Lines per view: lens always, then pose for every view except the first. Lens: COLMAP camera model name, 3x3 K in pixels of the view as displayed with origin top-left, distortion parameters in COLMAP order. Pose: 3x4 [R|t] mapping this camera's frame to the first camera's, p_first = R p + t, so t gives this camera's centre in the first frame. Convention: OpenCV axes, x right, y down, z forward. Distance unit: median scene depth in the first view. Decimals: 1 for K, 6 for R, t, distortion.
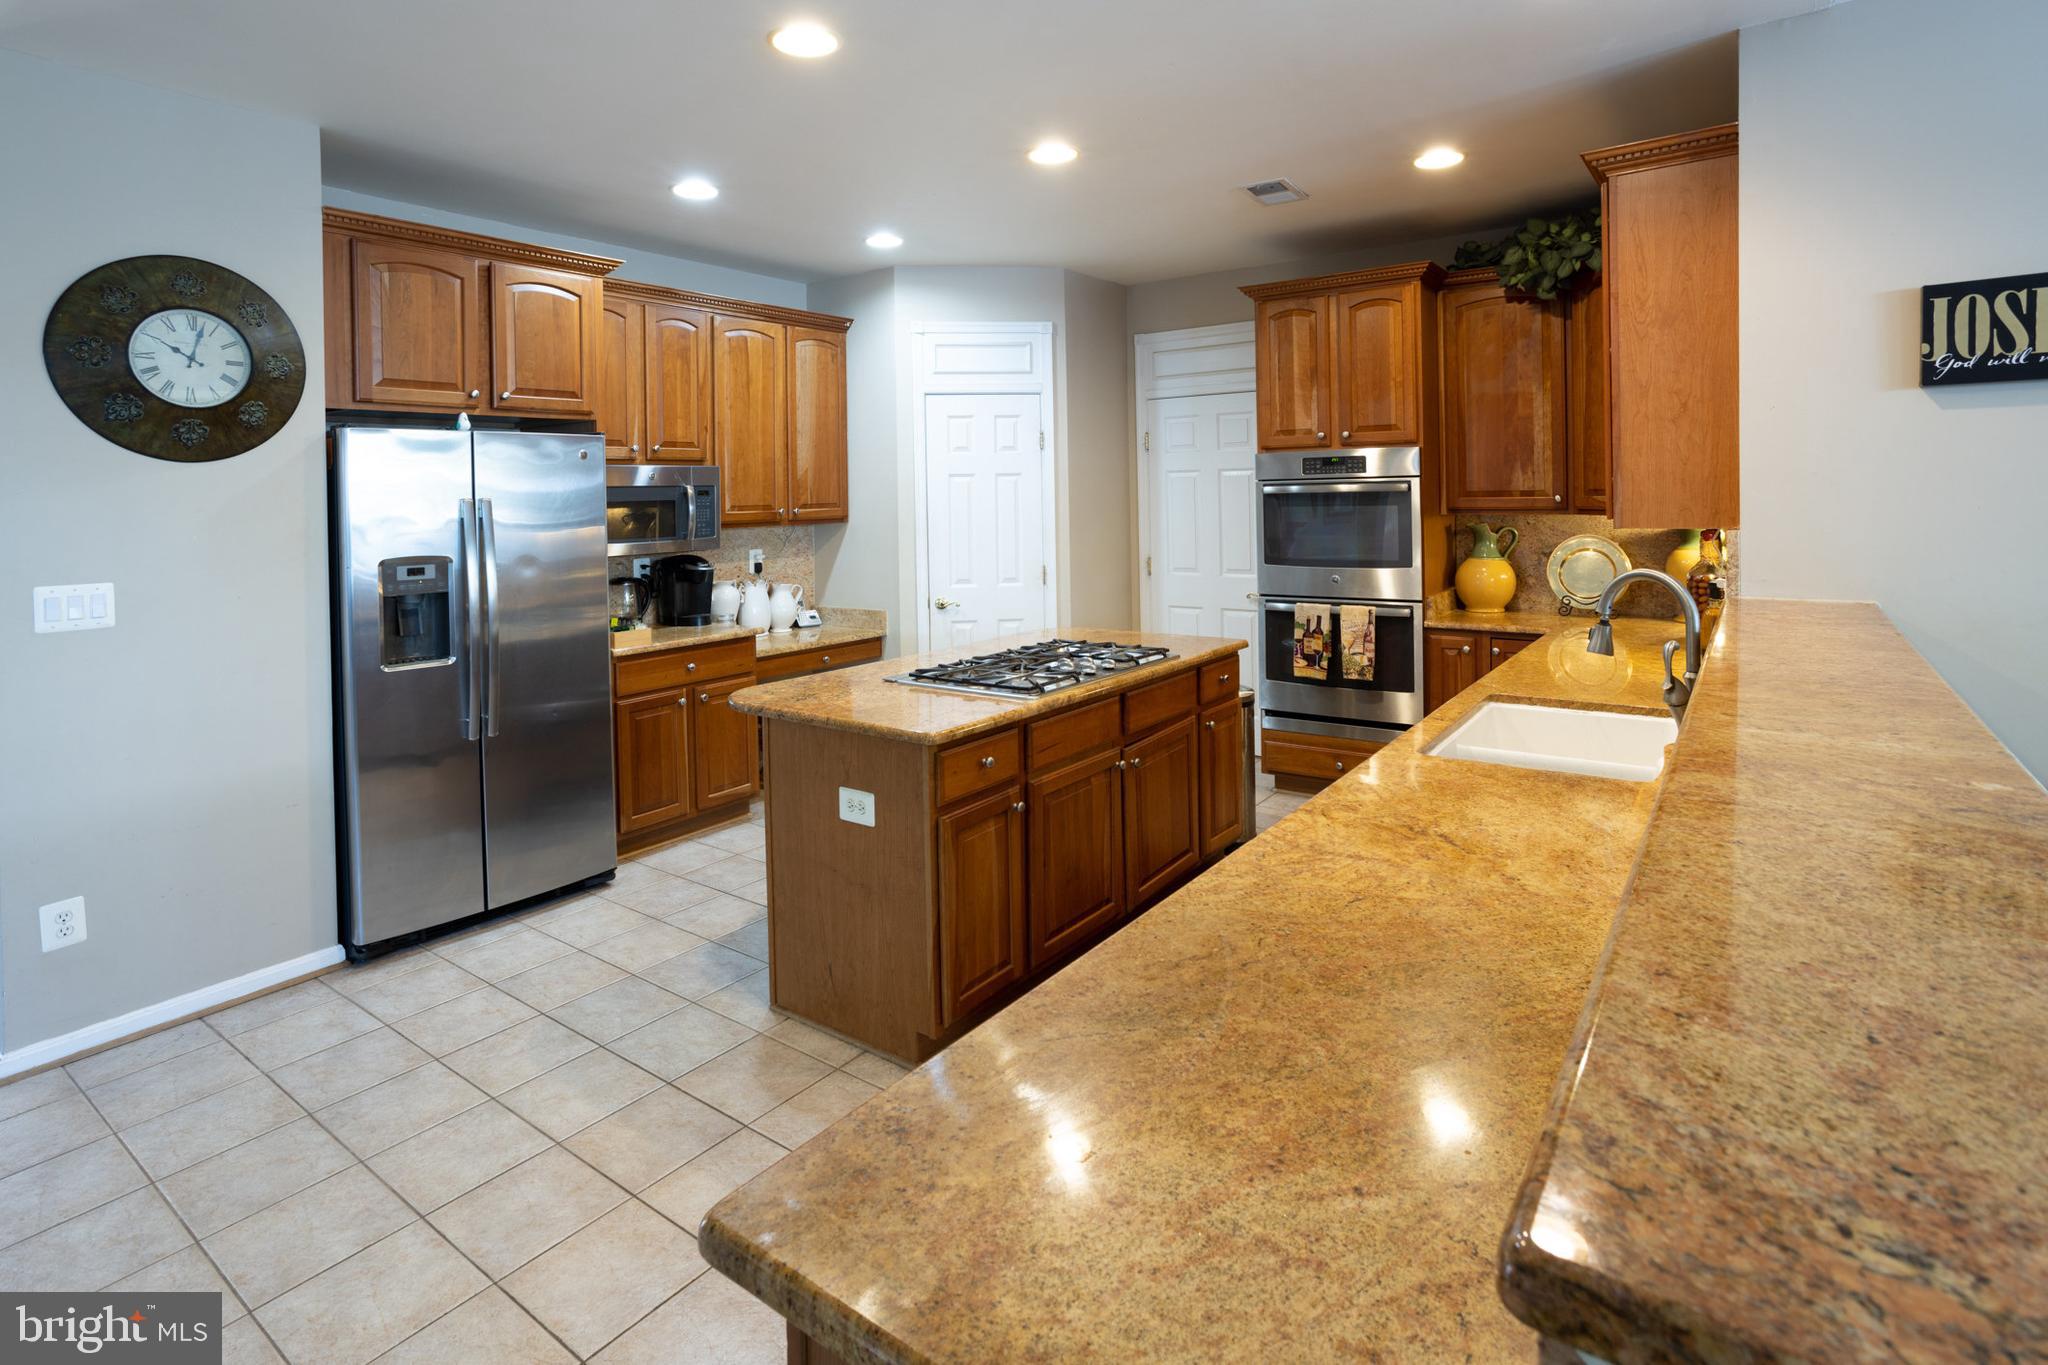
lens RADIAL K [[999.7, 0, 1026.7], [0, 999.7, 515.2], [0, 0, 1]] dist [-0.028832, 0.012005]
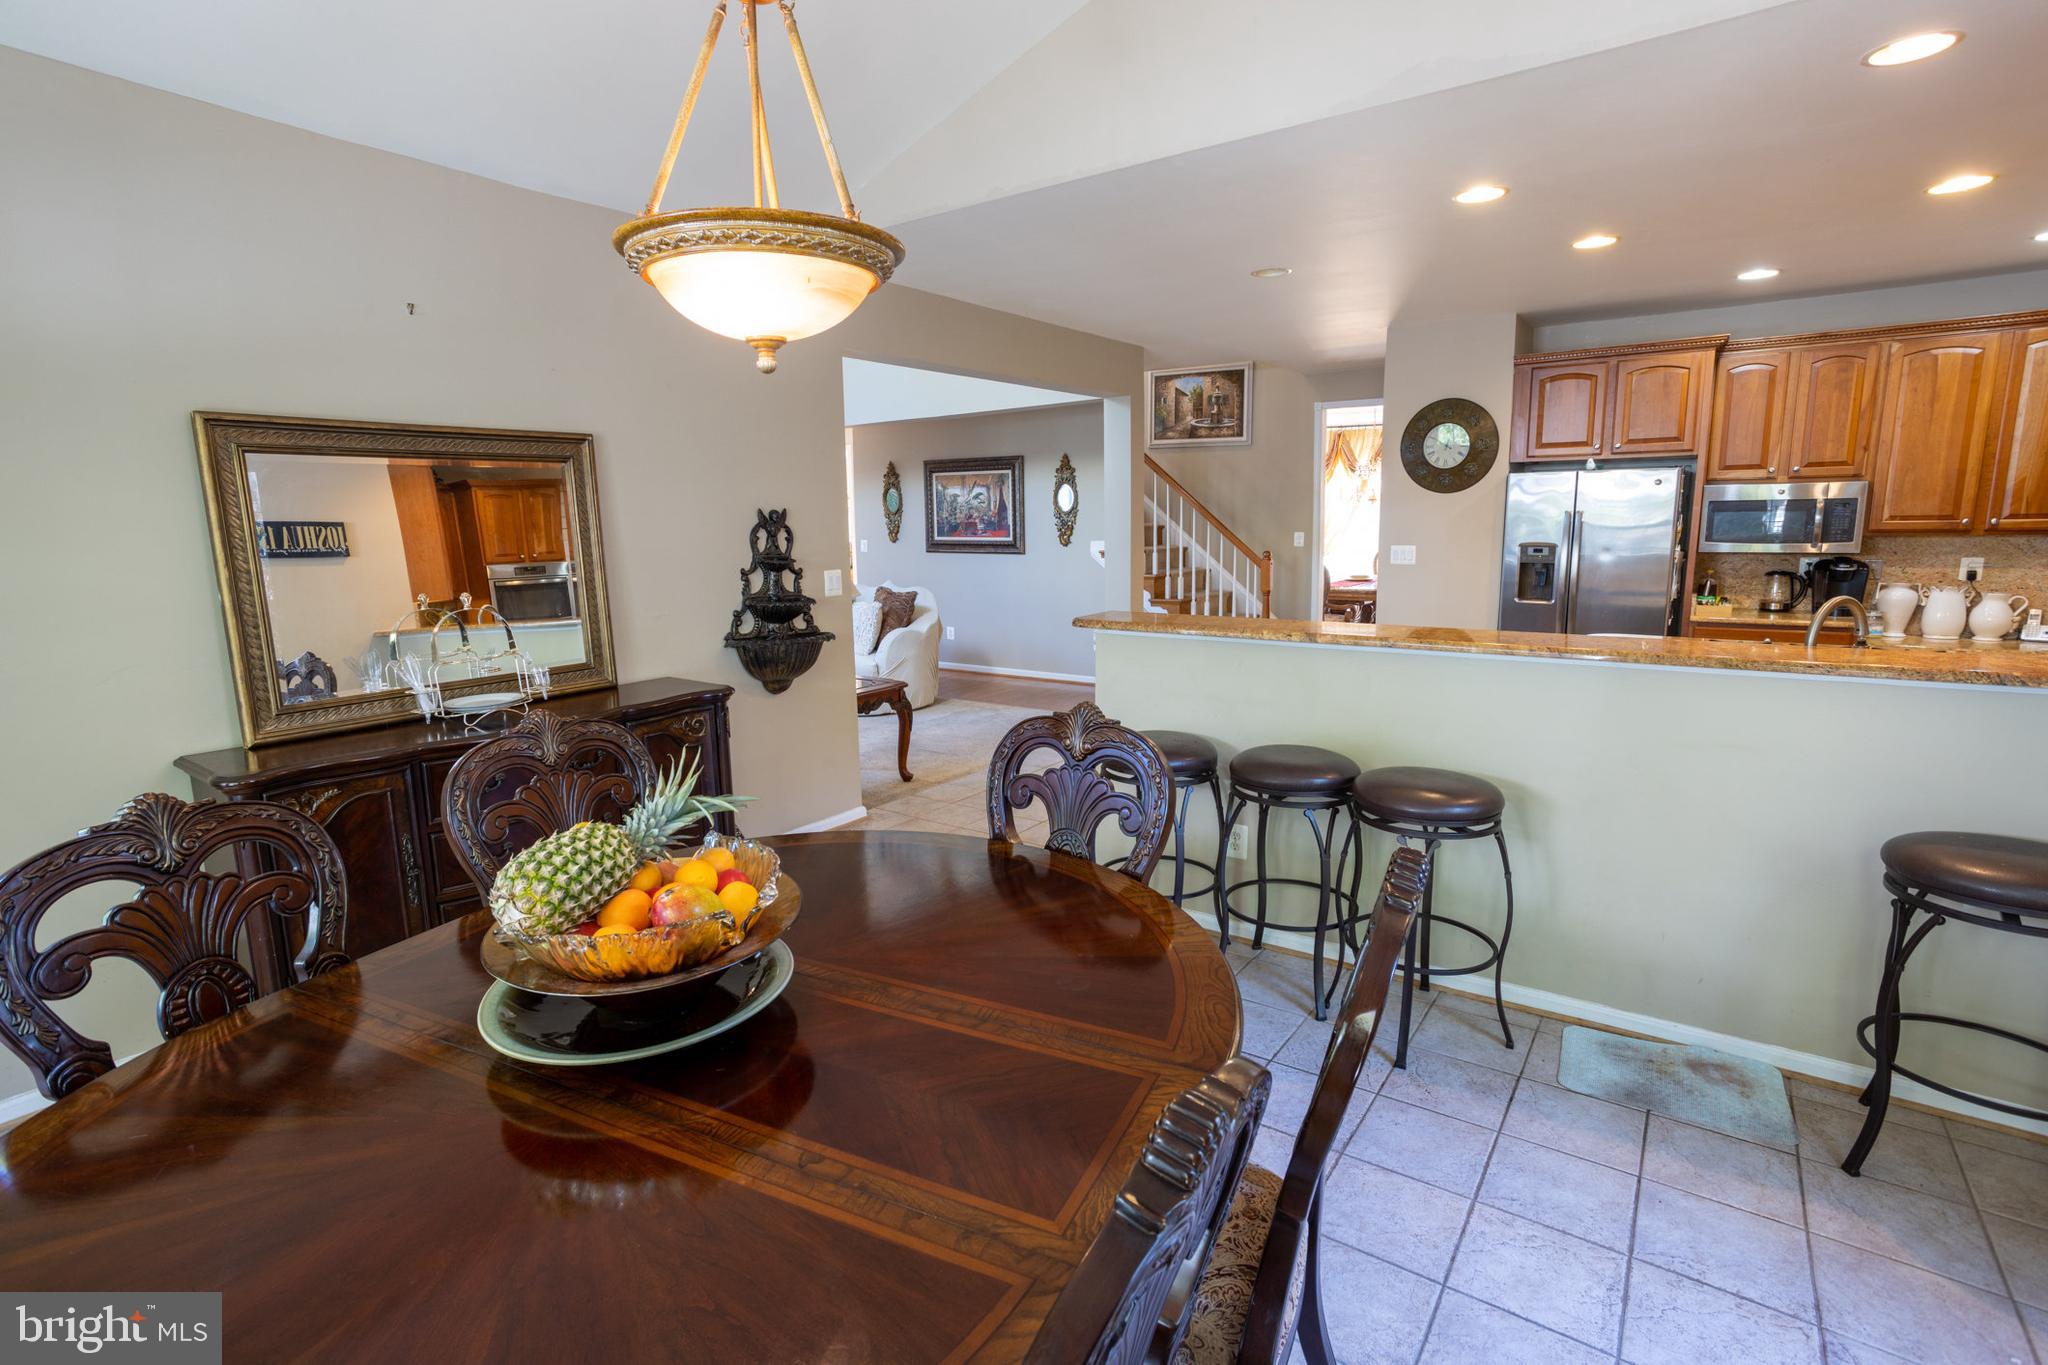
lens RADIAL K [[984.1, 0, 1019.1], [0, 984.1, 675.0], [0, 0, 1]] dist [0.016173, 0.002228]
pose [[0.024538, 0.182271, -0.982942, 0.948270], [-0.009928, 0.983234, 0.182077, -0.032093], [0.999650, 0.005291, 0.025936, -0.012640]]
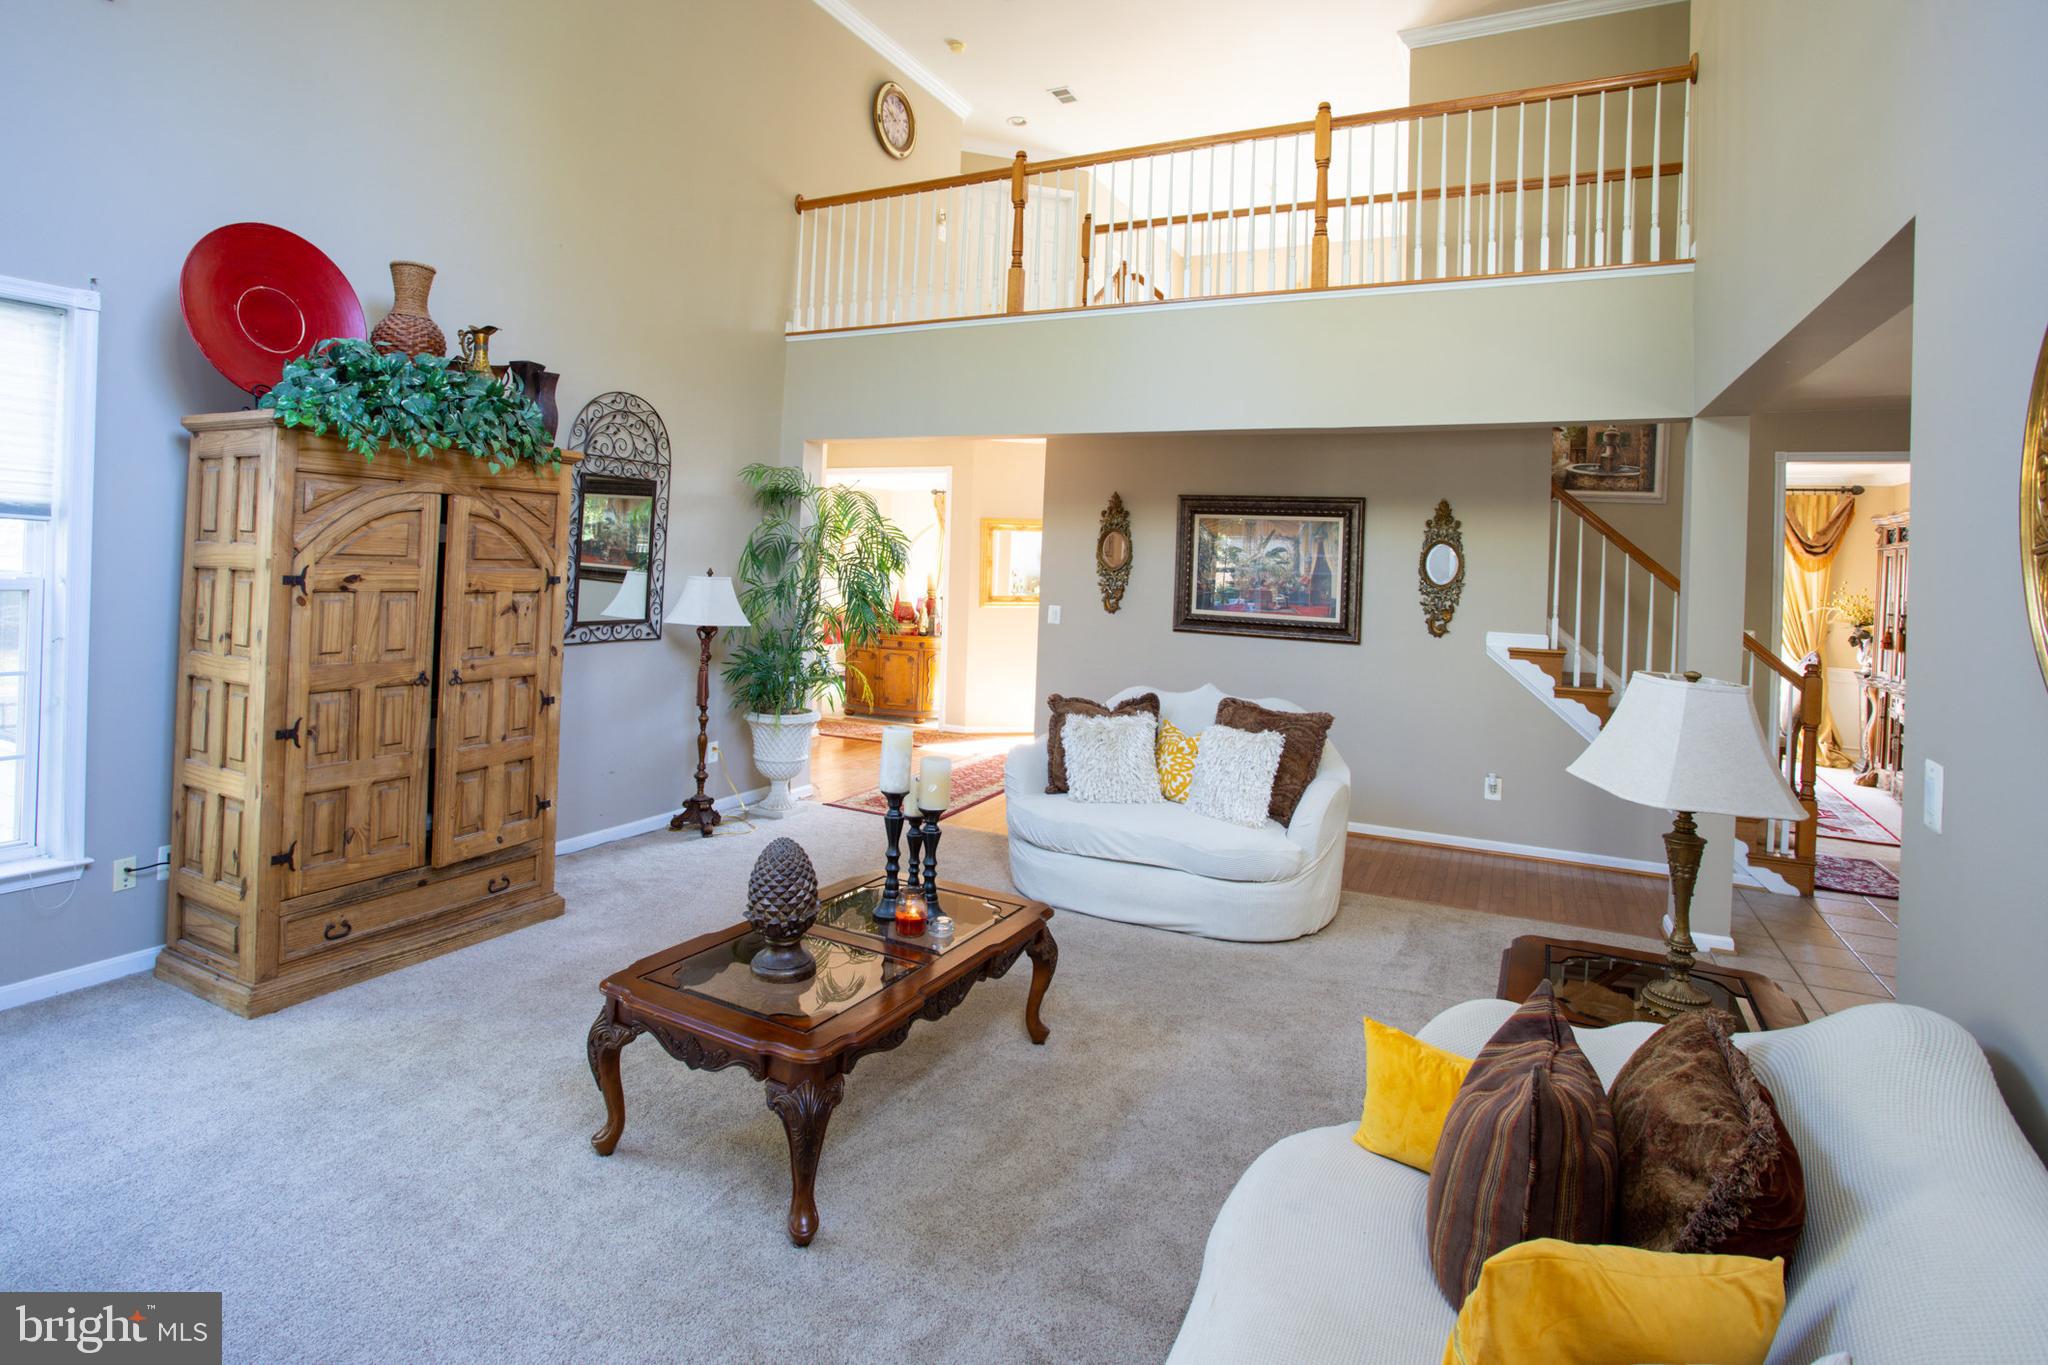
lens RADIAL K [[1097.5, 0, 1039.1], [0, 1097.5, 539.6], [0, 0, 1]] dist [-0.021539, 0.001416]
pose [[0.188663, 0.011883, -0.981970, 0.228823], [-0.066250, 0.997803, -0.000654, -0.018300], [0.979805, 0.065179, 0.189036, -0.717368]]
